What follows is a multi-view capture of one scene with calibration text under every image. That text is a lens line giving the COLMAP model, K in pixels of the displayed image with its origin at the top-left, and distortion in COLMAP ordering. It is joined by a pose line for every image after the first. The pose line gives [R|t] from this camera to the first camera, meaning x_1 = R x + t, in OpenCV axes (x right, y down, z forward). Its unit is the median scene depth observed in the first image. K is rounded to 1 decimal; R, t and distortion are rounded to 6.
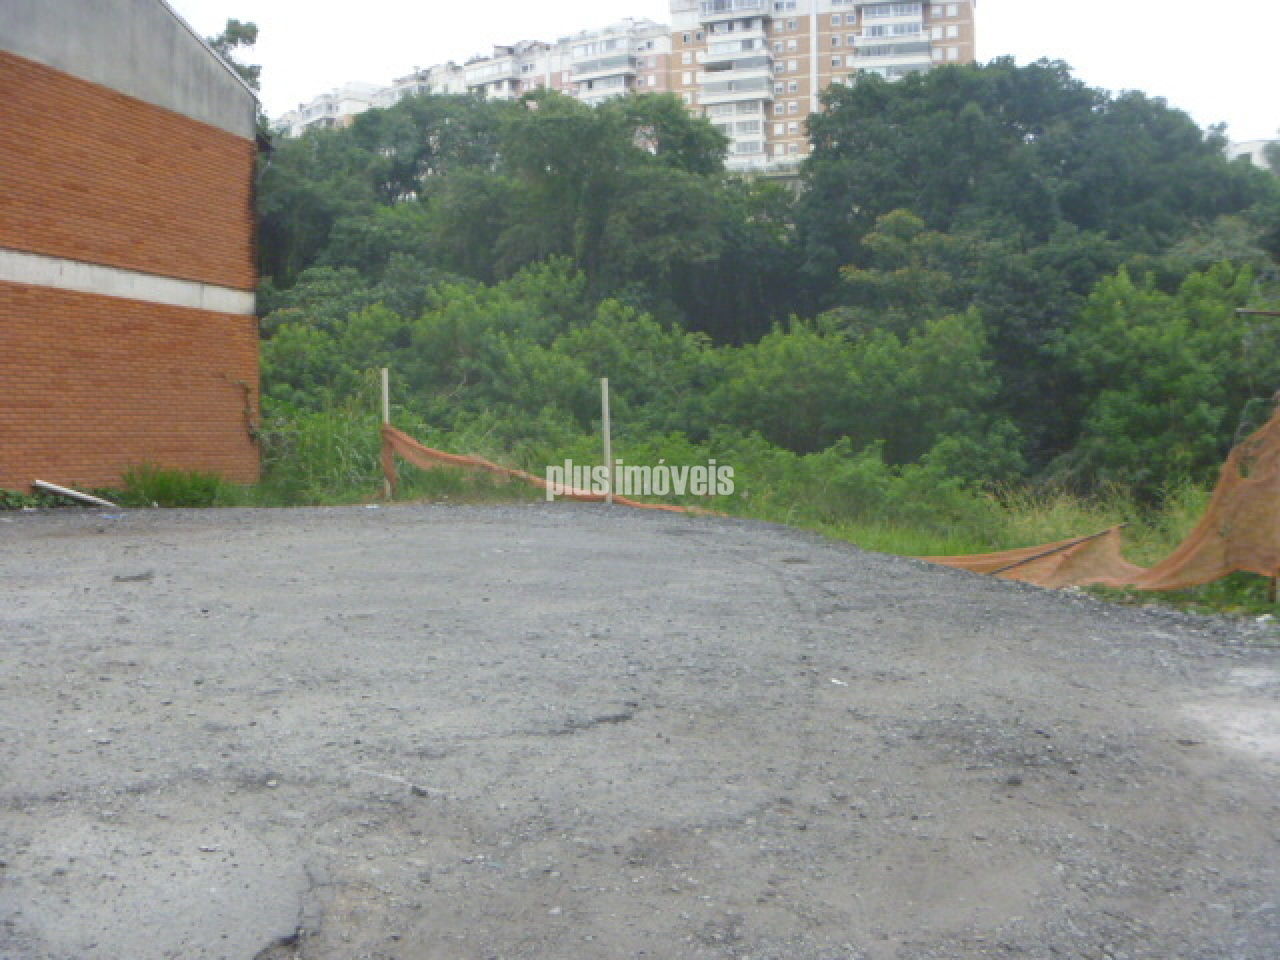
lens RADIAL K [[1337.5, 0, 583.1], [0, 1337.5, 480.3], [0, 0, 1]] dist [-0.140546, 0.116613]
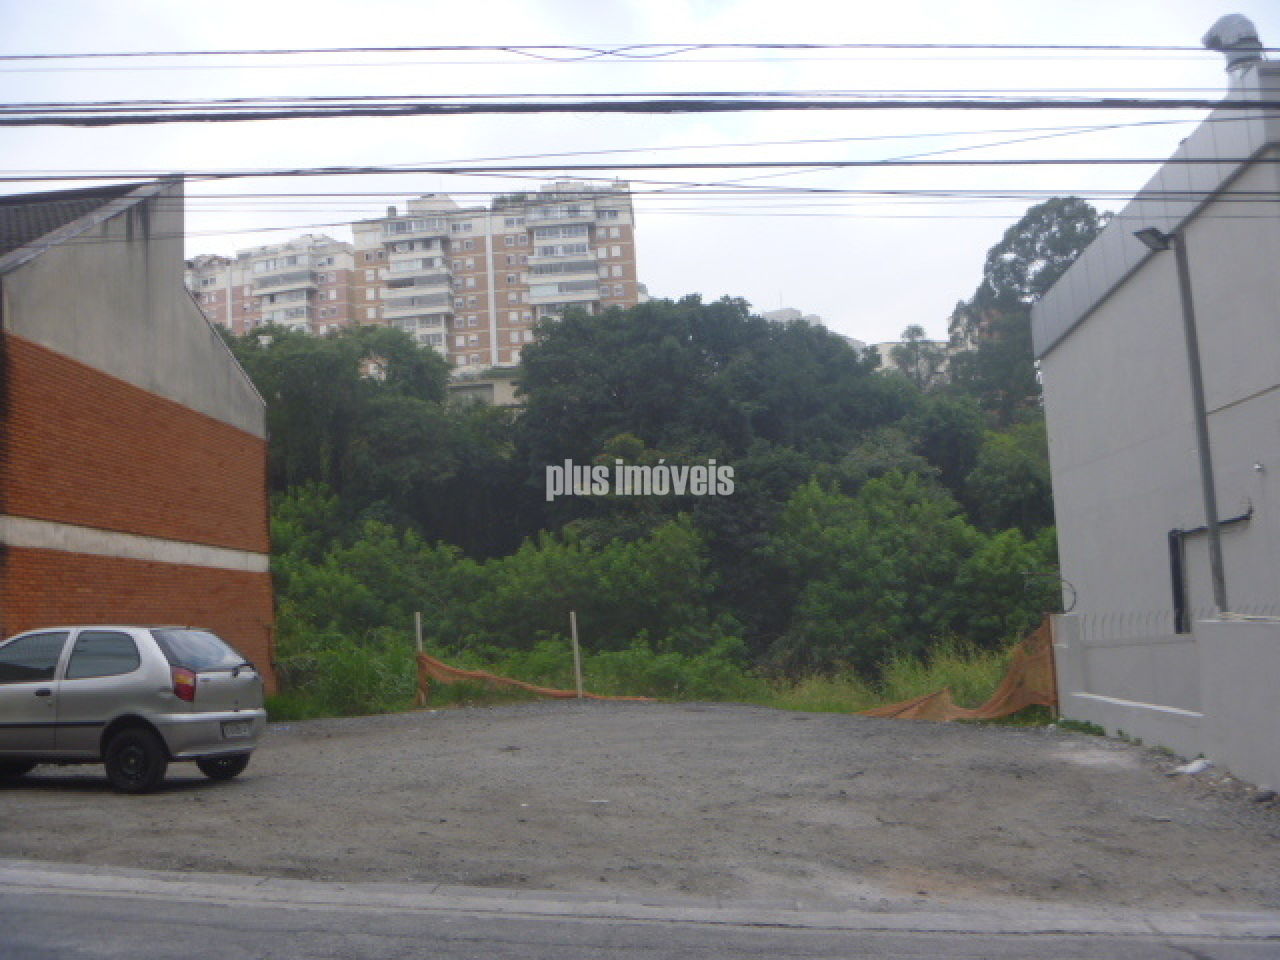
lens RADIAL K [[1316.5, 0, 568.2], [0, 1316.5, 482.0], [0, 0, 1]] dist [-0.113945, 0.025497]
pose [[0.972384, -0.028206, 0.231674, -0.064557], [0.061980, 0.988234, -0.139827, -0.003377], [-0.225004, 0.150324, 0.962692, -0.080892]]
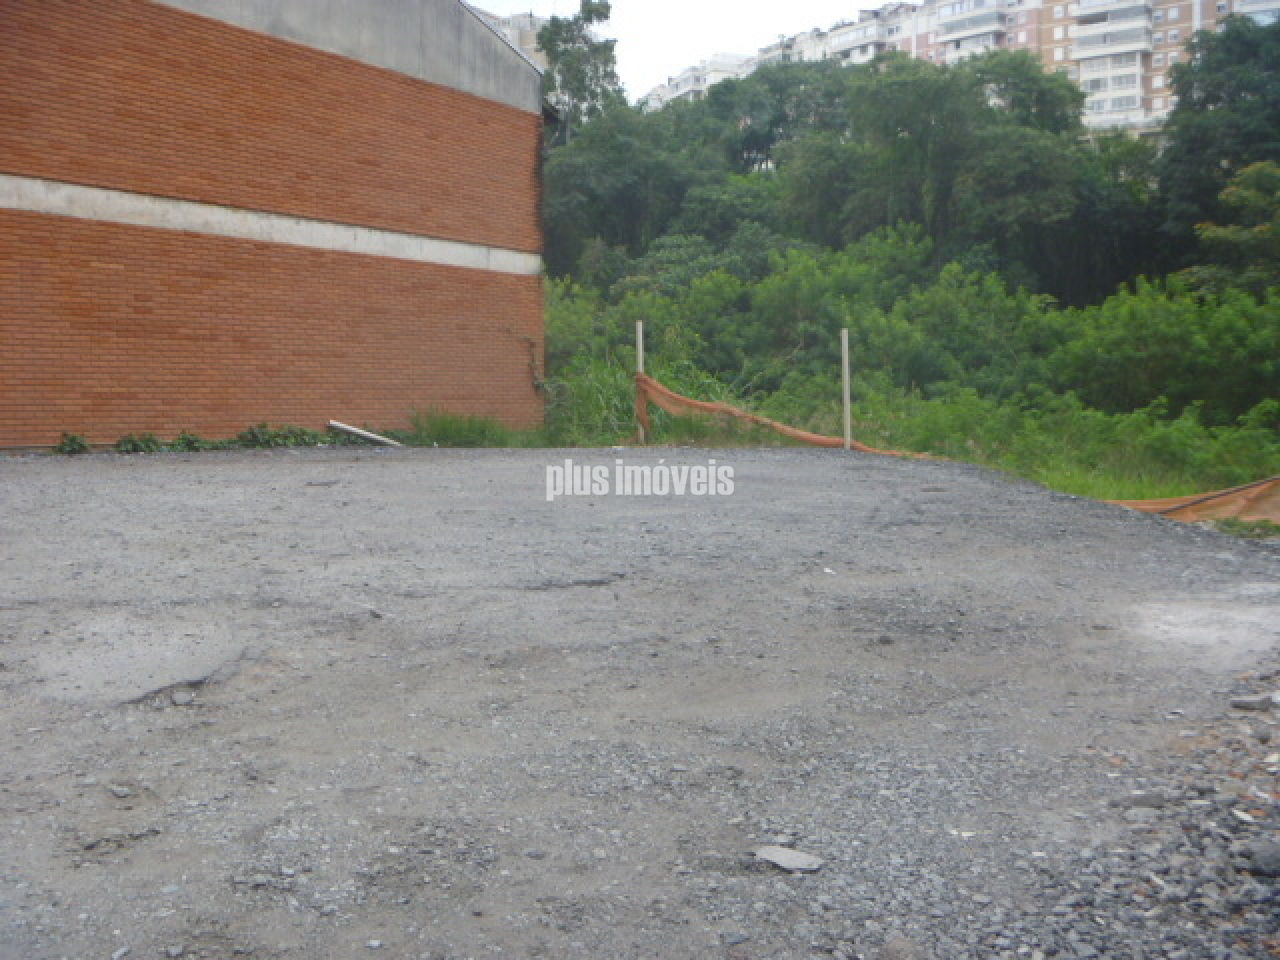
lens RADIAL K [[1316.5, 0, 568.2], [0, 1316.5, 482.0], [0, 0, 1]] dist [-0.113945, 0.025497]
pose [[0.959529, 0.021823, -0.280764, 0.019866], [-0.014266, 0.999480, 0.028931, 0.003305], [0.281249, -0.023755, 0.959341, -0.007855]]
